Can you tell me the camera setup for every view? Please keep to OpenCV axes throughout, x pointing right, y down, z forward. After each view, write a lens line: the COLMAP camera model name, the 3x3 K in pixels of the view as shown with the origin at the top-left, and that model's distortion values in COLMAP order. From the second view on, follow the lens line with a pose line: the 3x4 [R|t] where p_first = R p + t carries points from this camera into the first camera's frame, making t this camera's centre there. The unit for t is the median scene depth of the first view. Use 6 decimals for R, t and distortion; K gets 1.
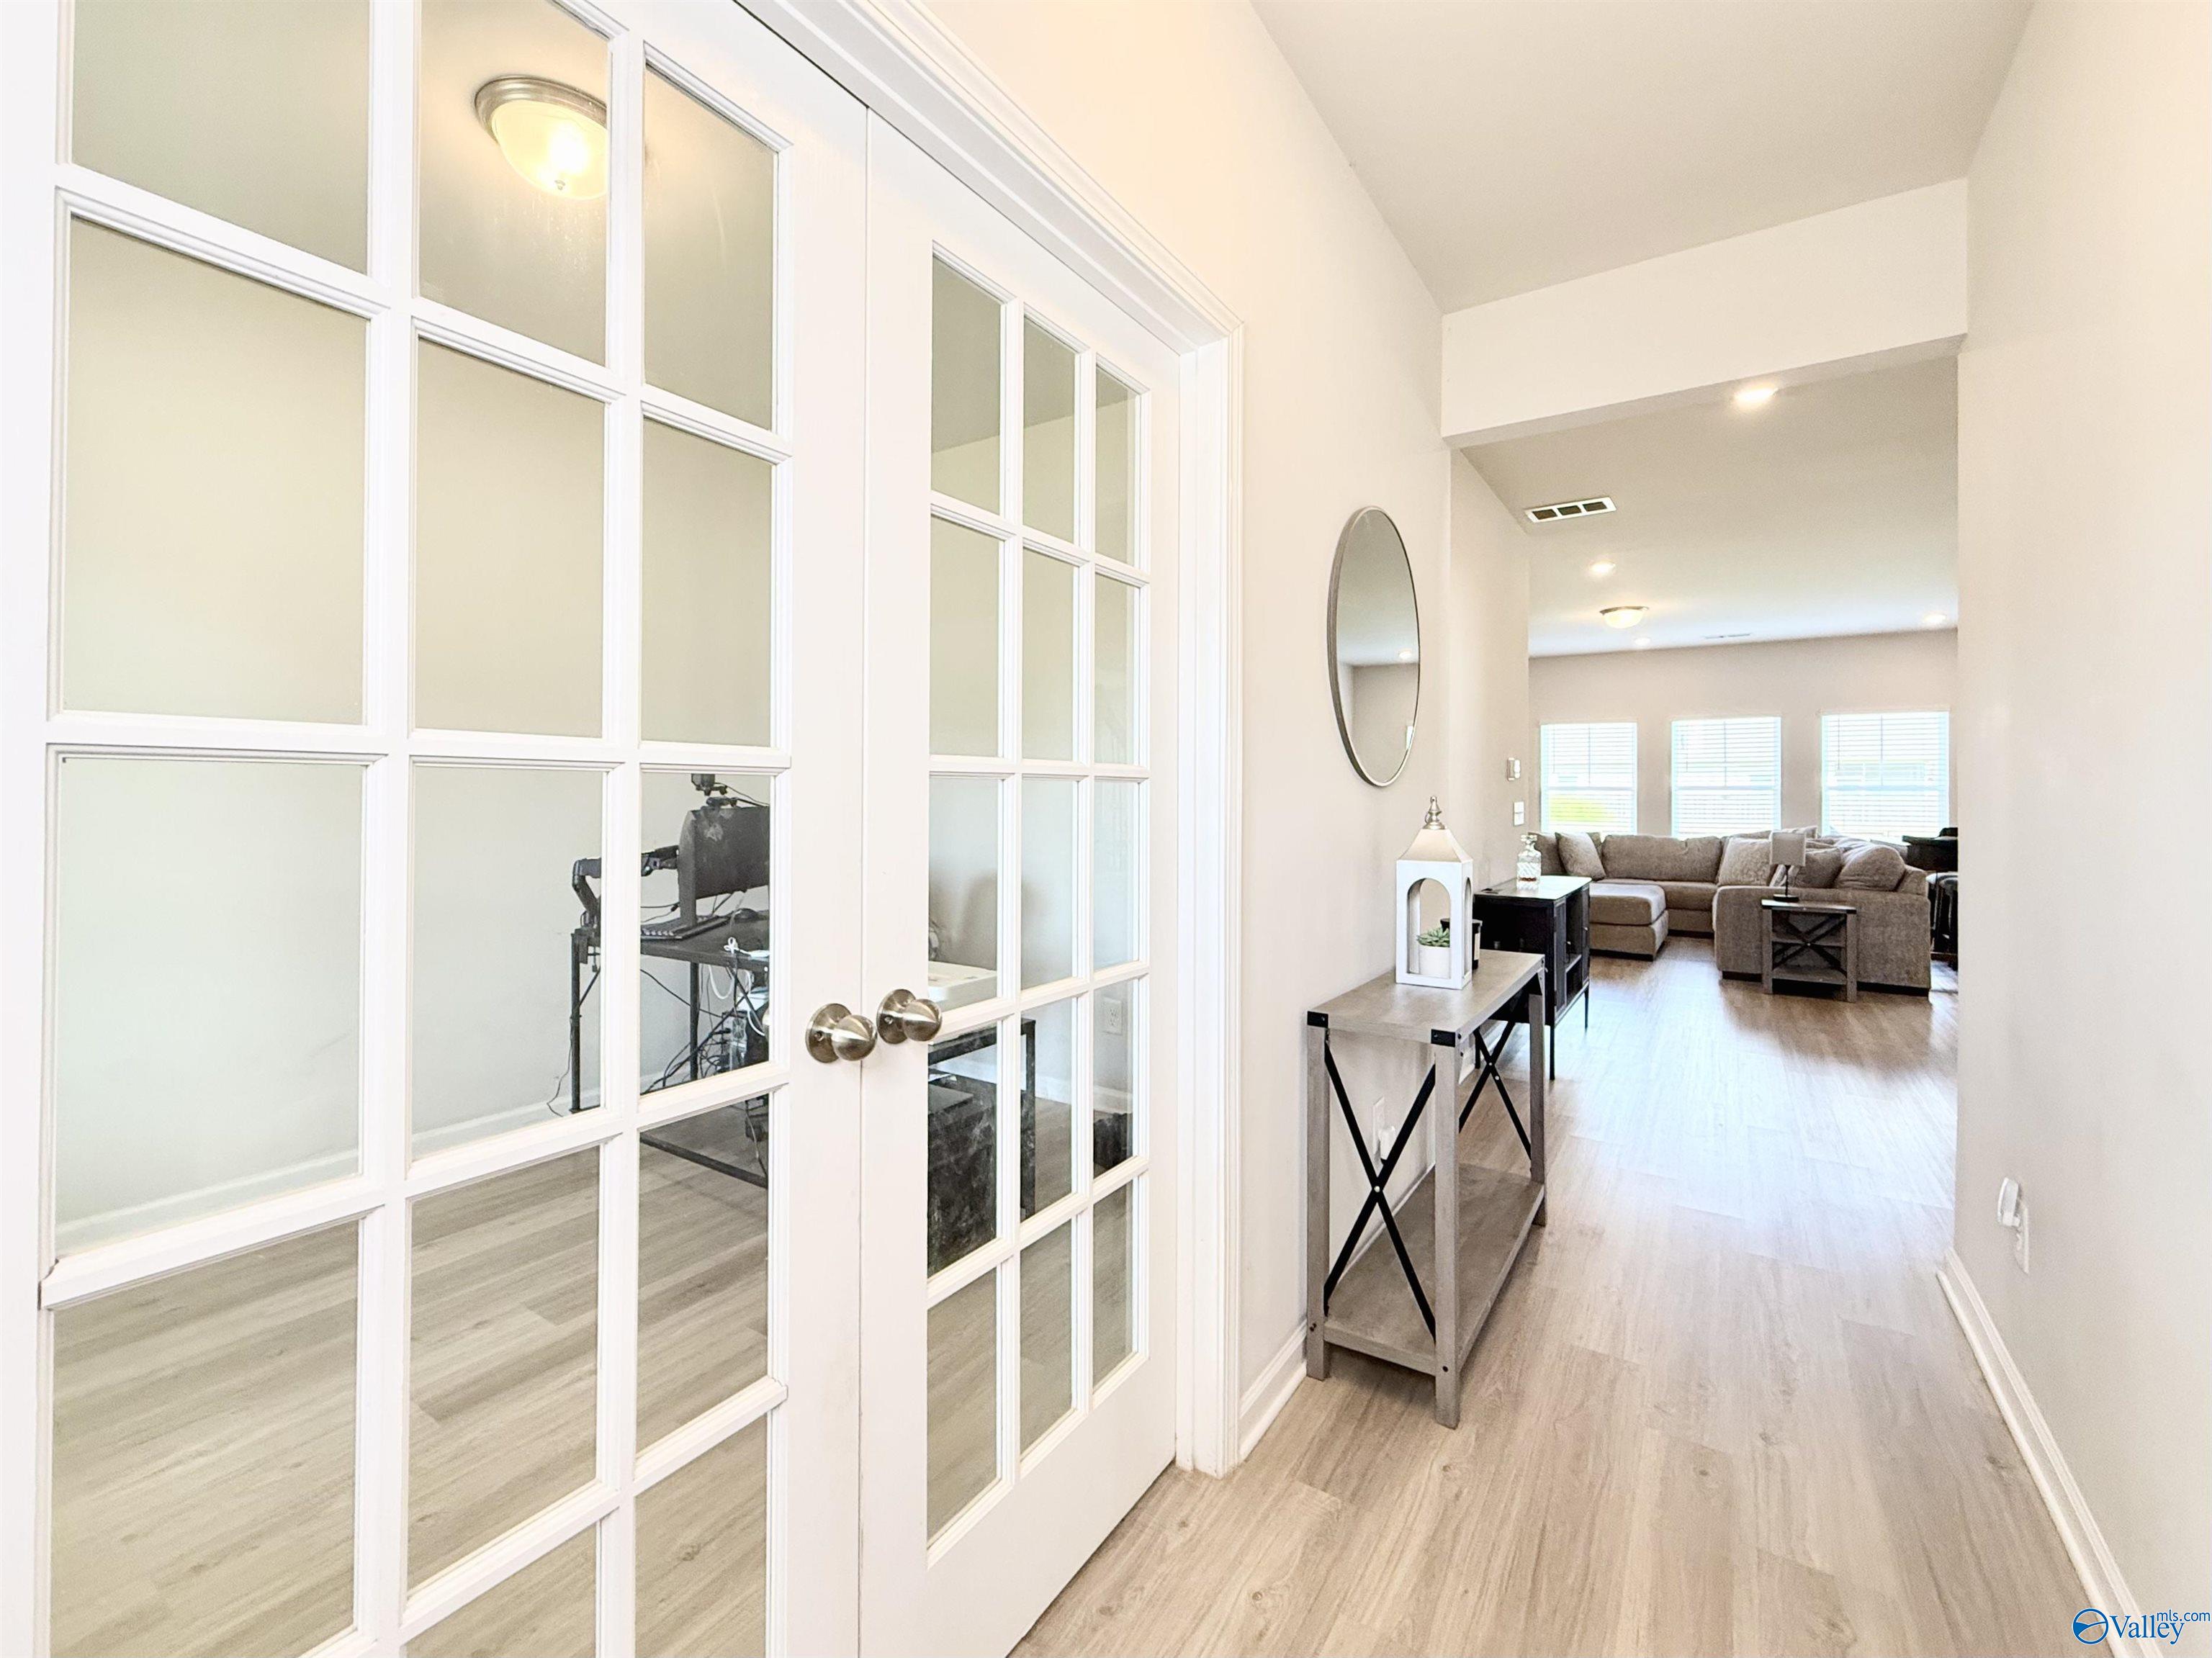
lens RADIAL K [[937.4, 0, 1114.7], [0, 937.4, 788.9], [0, 0, 1]] dist [0.000077, 0.000101]
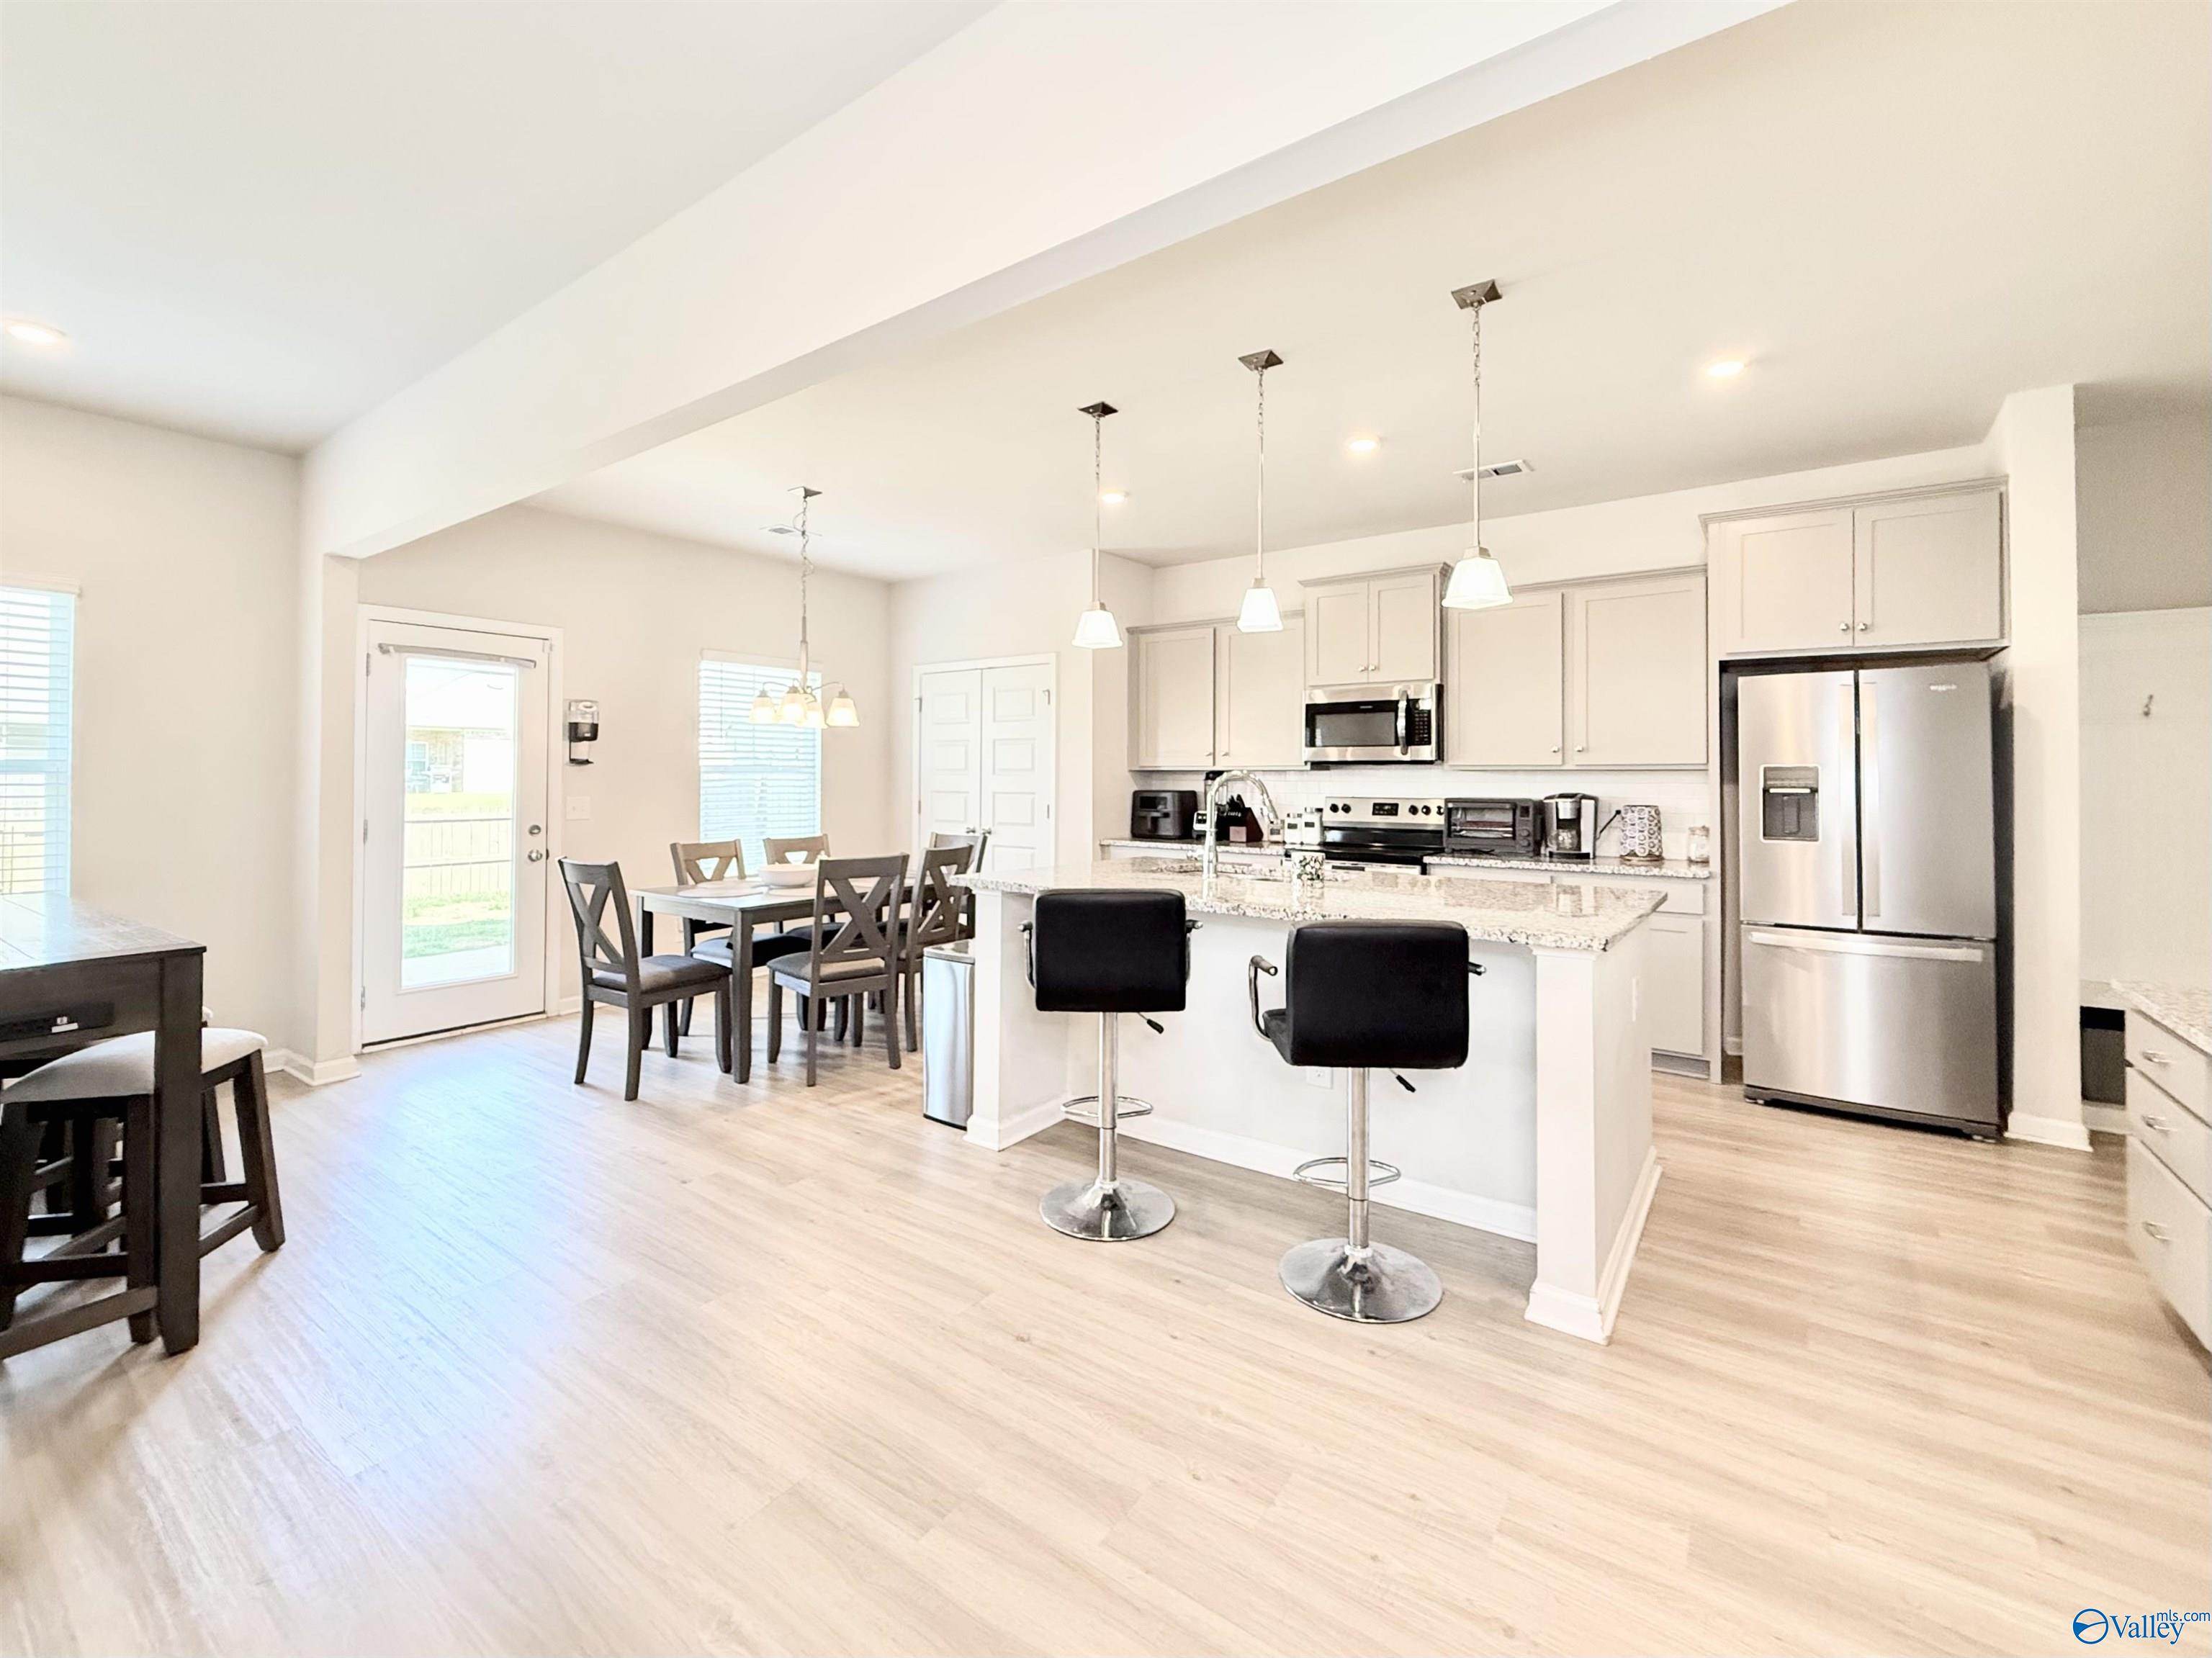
lens RADIAL K [[950.6, 0, 1095.2], [0, 950.6, 762.7], [0, 0, 1]] dist [0.000852, 0.000419]
pose [[0.053918, 0.010934, 0.998486, 0.522825], [-0.008388, 0.999910, -0.010497, -0.003512], [-0.998510, -0.007809, 0.054005, 0.553356]]
